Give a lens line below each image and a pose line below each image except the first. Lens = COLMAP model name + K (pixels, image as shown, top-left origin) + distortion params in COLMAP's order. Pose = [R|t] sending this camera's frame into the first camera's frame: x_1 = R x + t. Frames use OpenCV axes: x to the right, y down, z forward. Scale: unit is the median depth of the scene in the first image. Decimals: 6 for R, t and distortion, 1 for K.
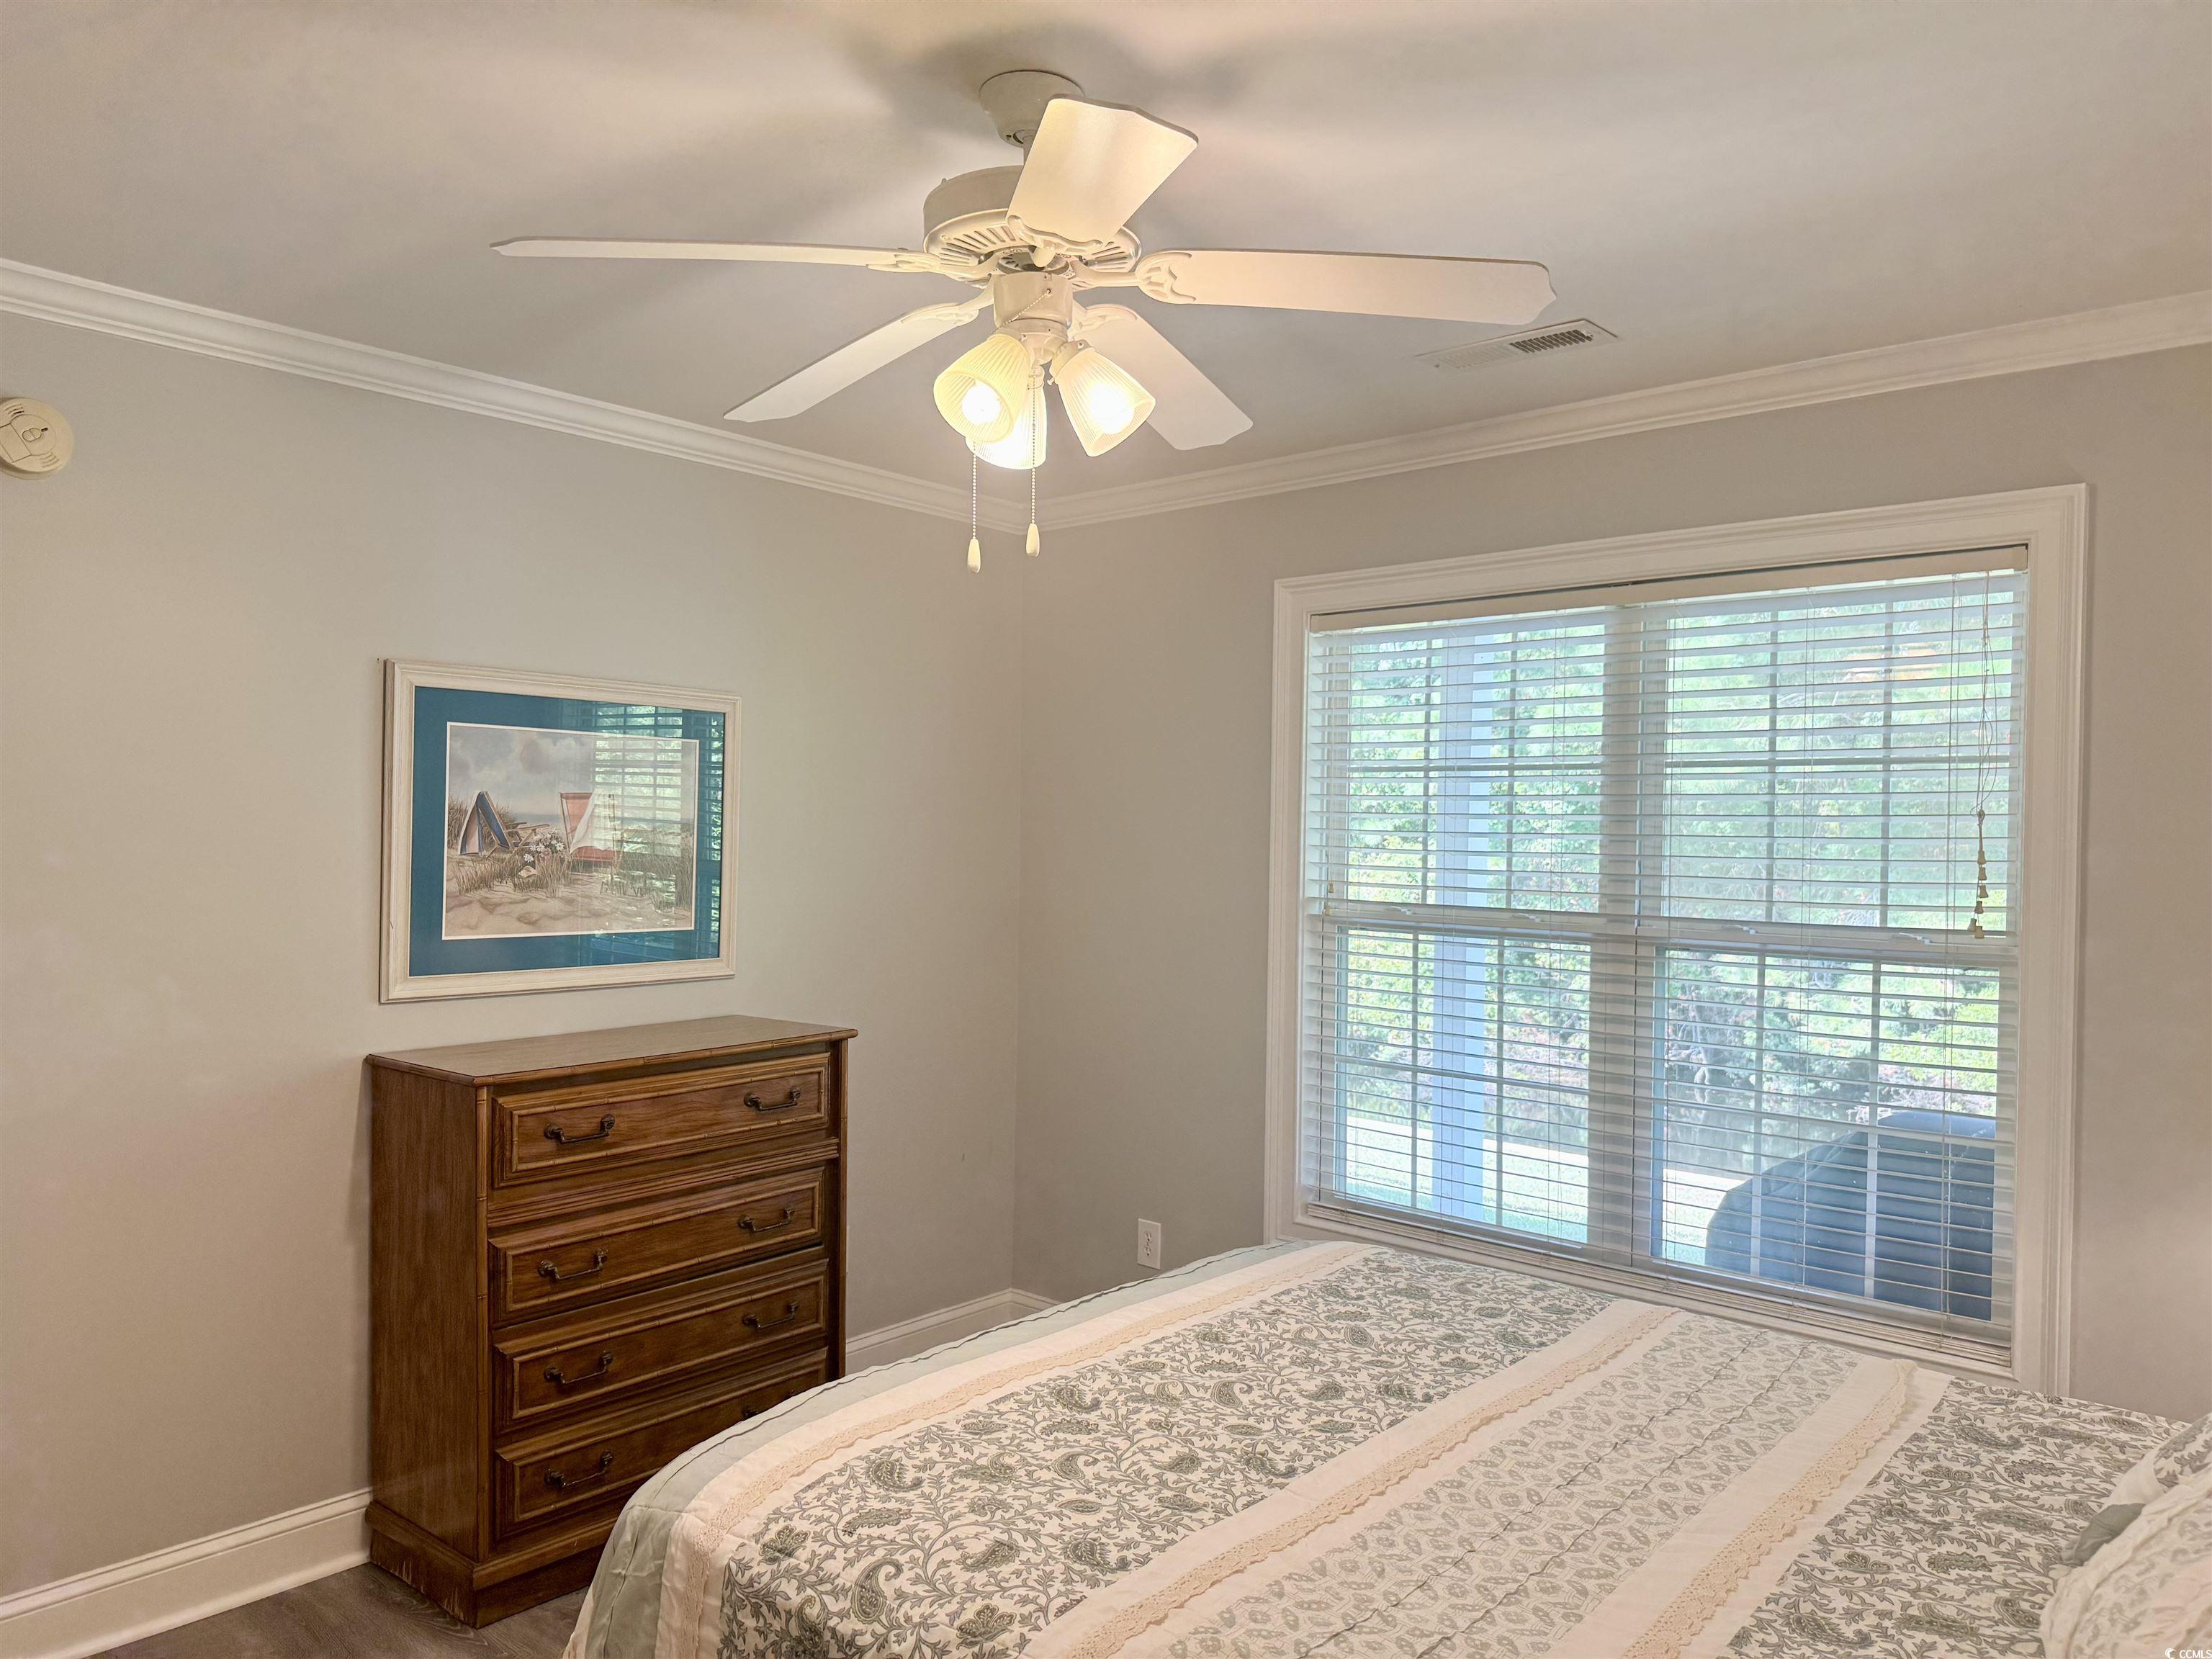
lens RADIAL K [[1595.2, 0, 1106.0], [0, 1595.2, 829.5], [0, 0, 1]] dist [0.138534, -0.263501]
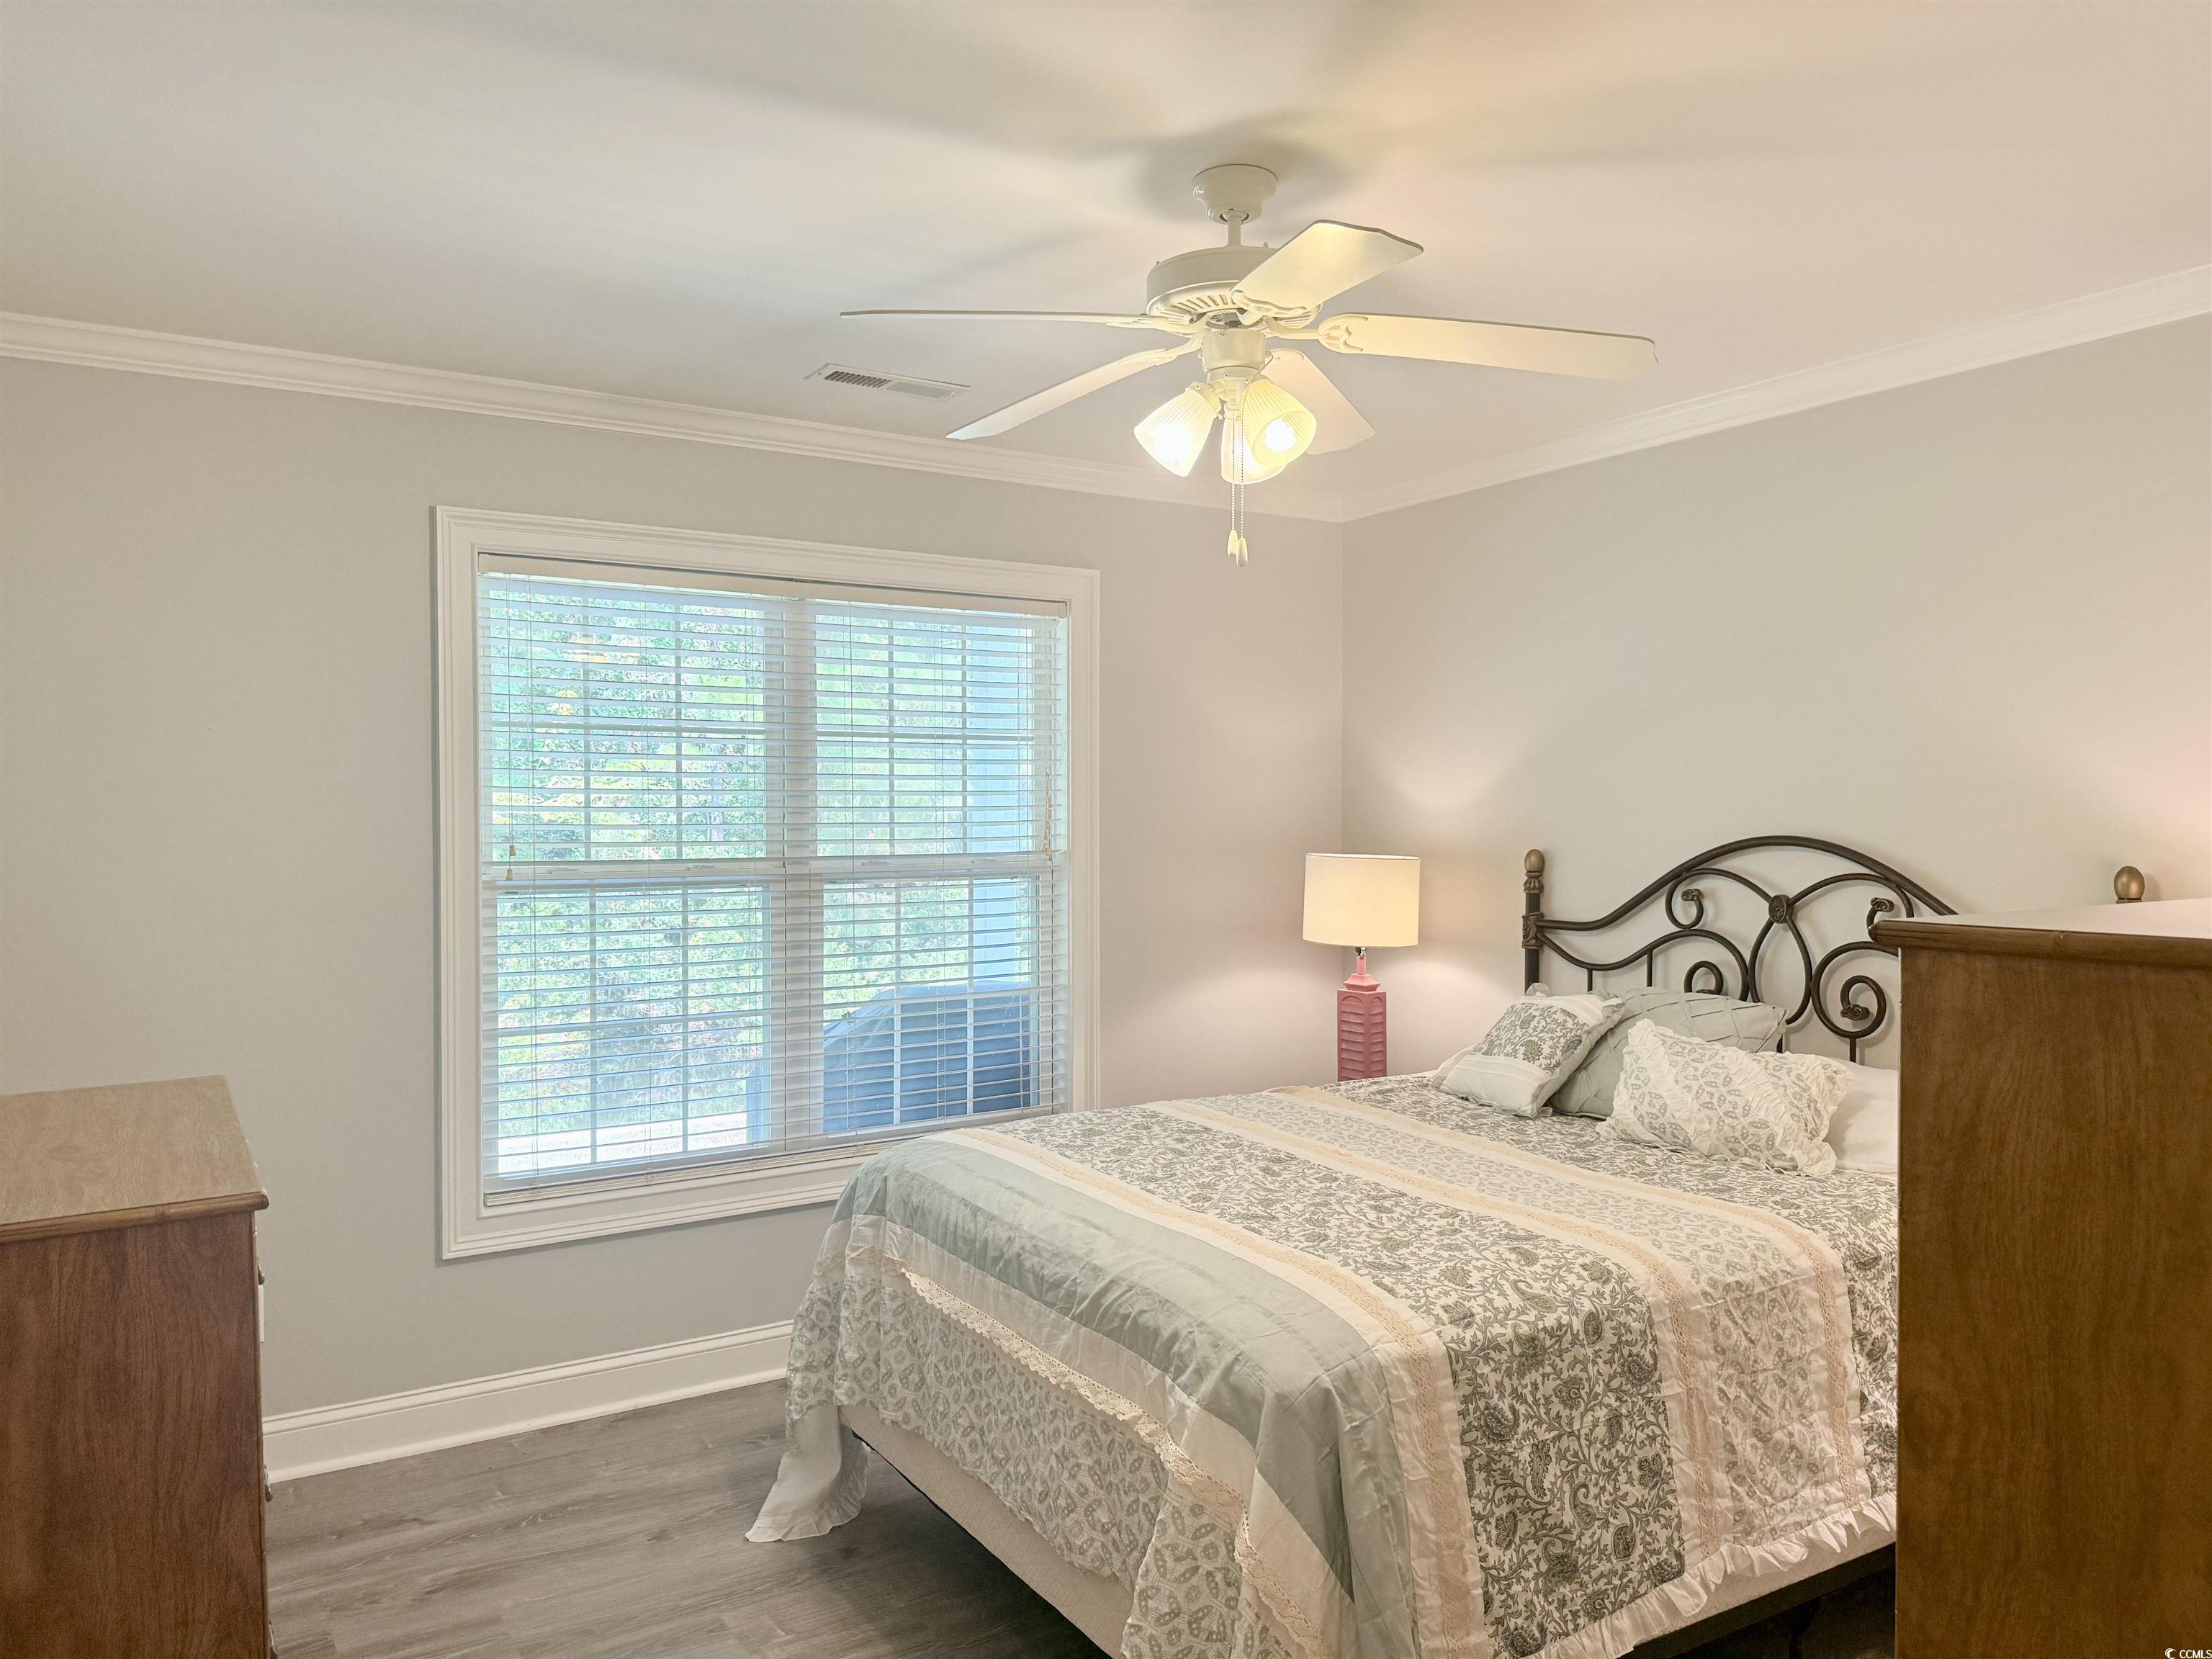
lens RADIAL K [[1595.2, 0, 1106.0], [0, 1595.2, 829.5], [0, 0, 1]] dist [0.138534, -0.263501]
pose [[0.258873, -0.026792, 0.965540, -1.510770], [0.010969, 0.999632, 0.024797, 0.009598], [-0.965849, 0.004172, 0.259072, 0.920158]]
